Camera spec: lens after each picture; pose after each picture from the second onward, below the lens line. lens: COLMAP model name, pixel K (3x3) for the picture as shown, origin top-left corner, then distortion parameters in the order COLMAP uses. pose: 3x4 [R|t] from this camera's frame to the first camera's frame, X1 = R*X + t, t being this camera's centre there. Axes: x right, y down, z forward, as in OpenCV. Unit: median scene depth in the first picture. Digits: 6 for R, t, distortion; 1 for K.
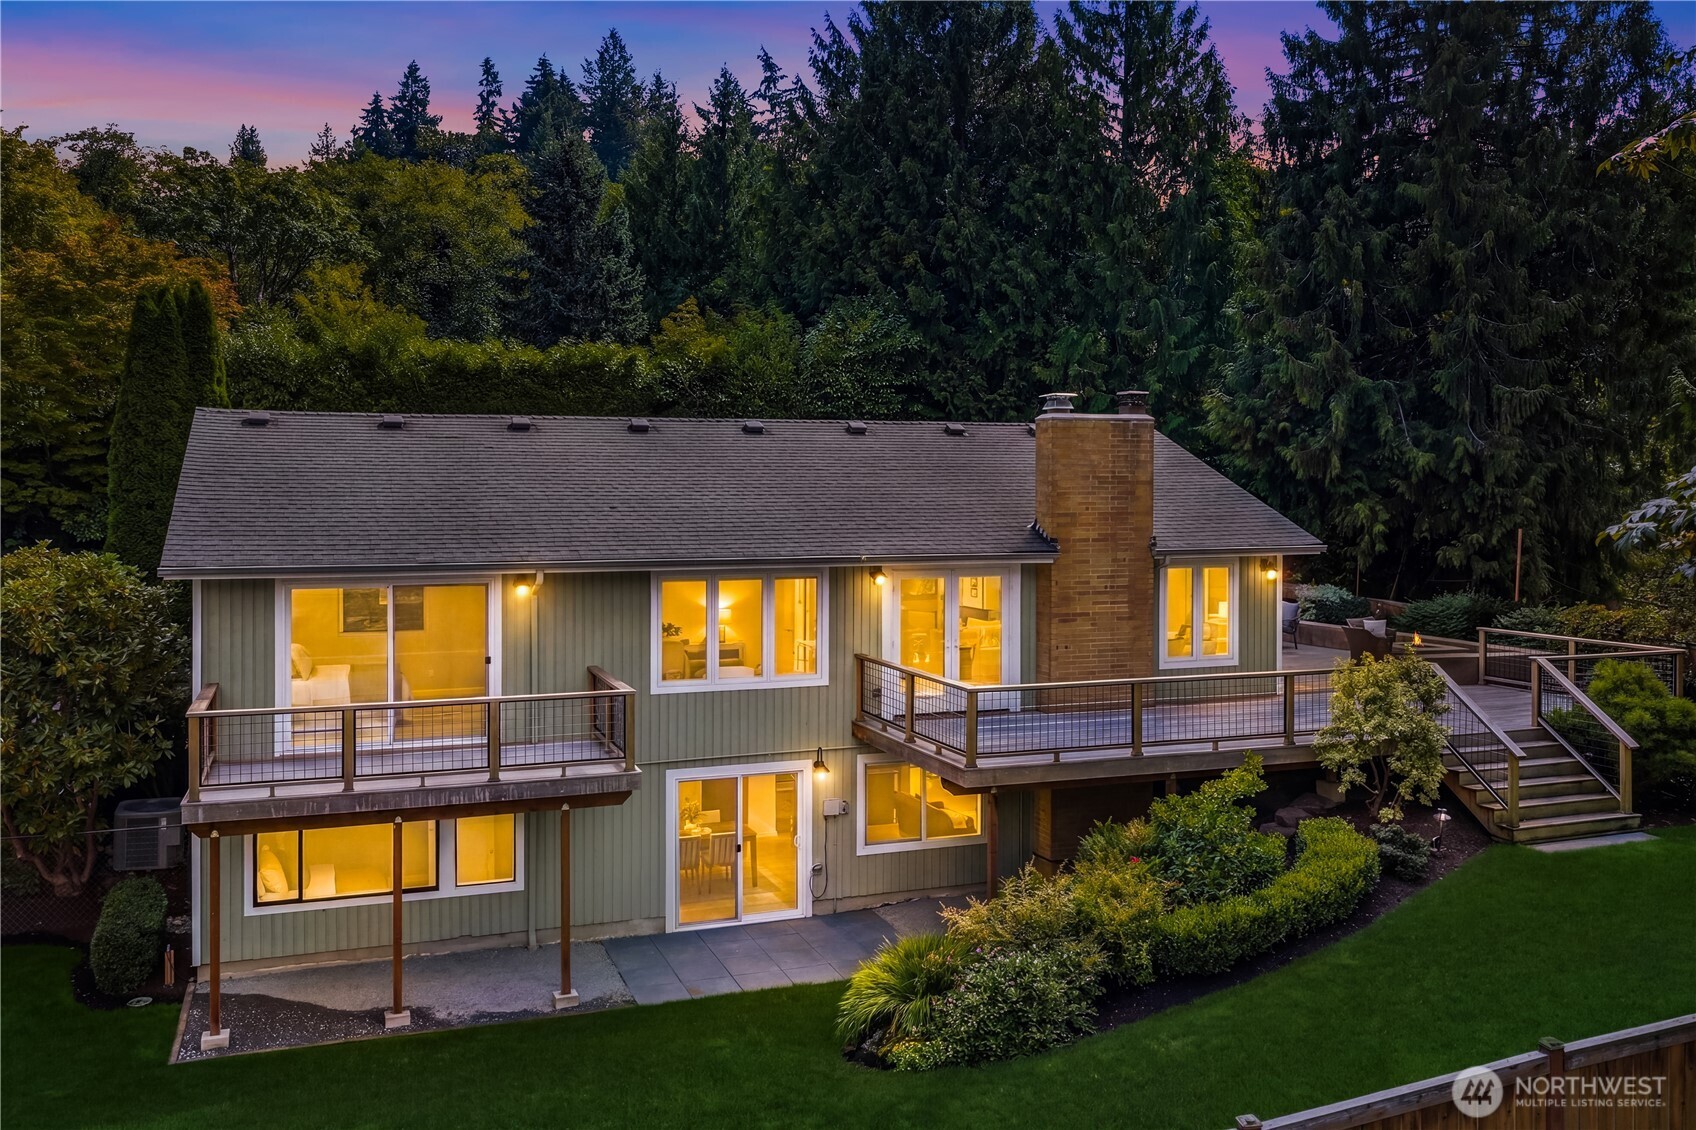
lens RADIAL K [[1425.3, 0, 840.2], [0, 1425.3, 481.1], [0, 0, 1]] dist [0.018949, -0.037663]
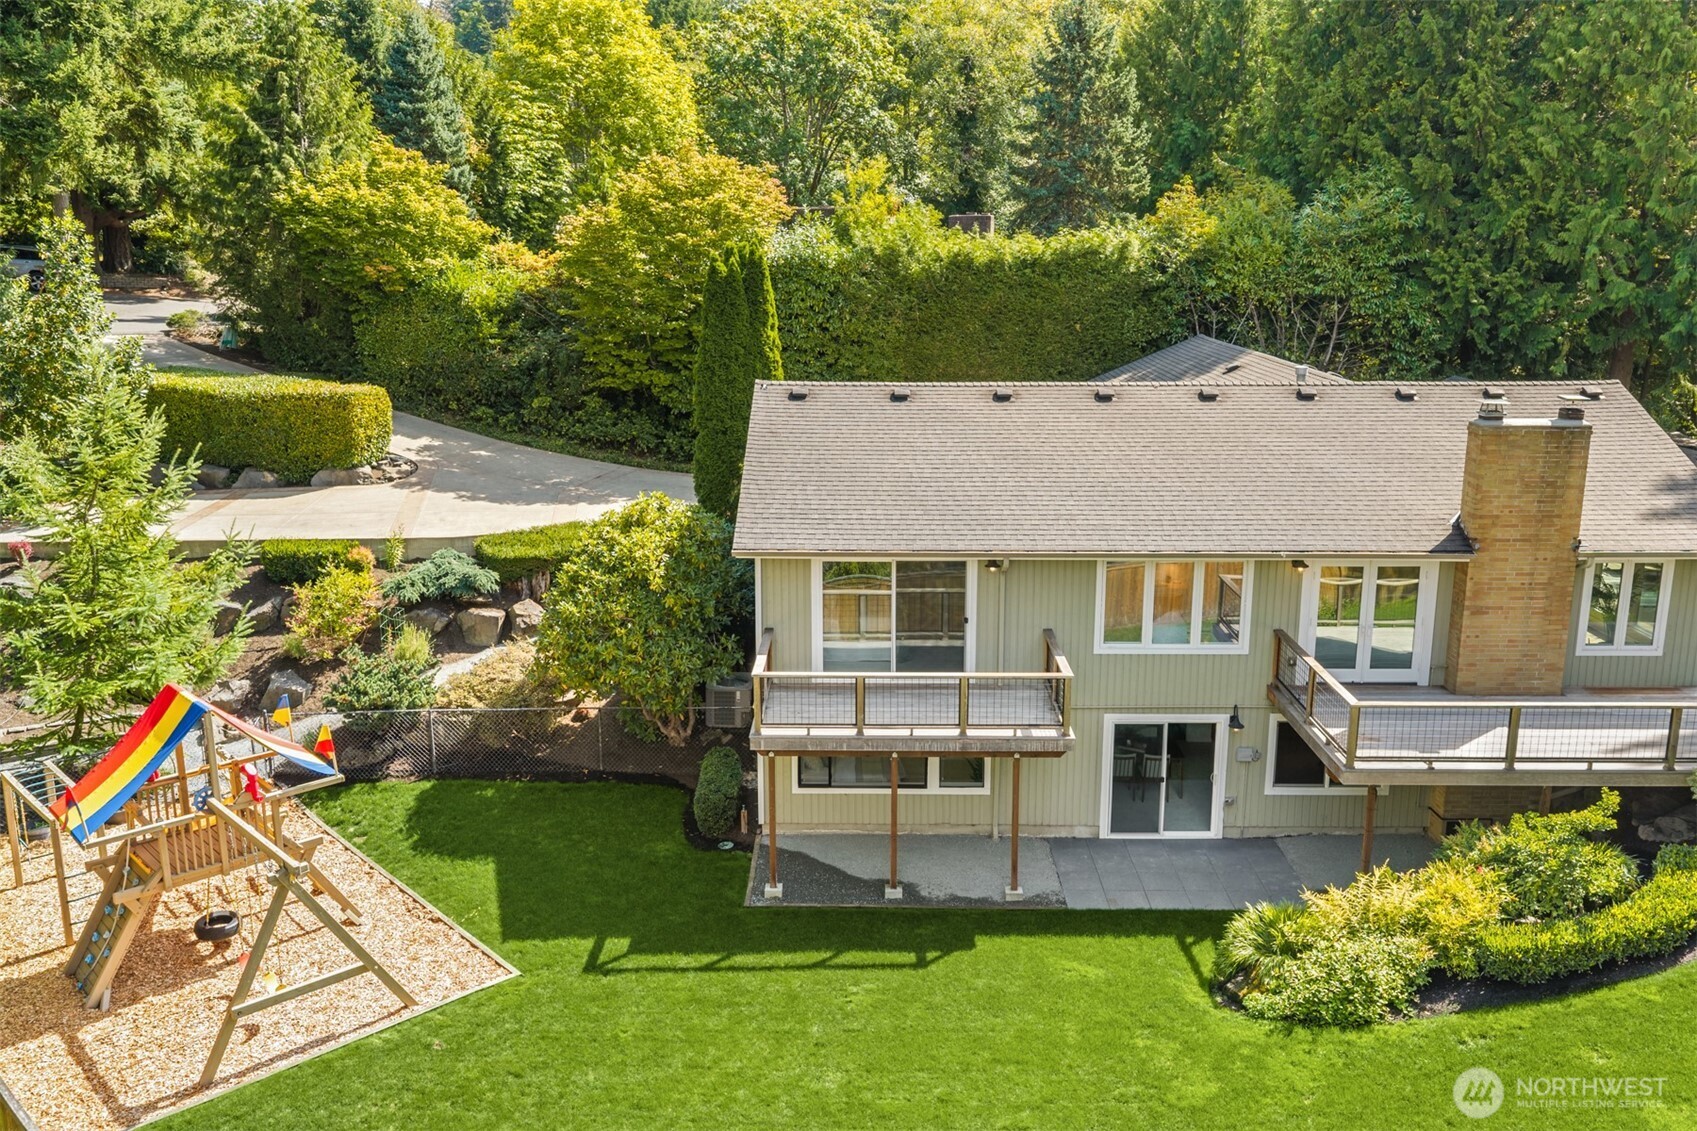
lens RADIAL K [[1426.1, 0, 840.7], [0, 1426.1, 481.6], [0, 0, 1]] dist [0.018949, -0.037663]
pose [[0.933429, 0.063968, -0.353014, 0.092759], [0.004466, 0.981828, 0.189722, -0.241000], [0.358735, -0.178668, 0.916181, -0.191520]]
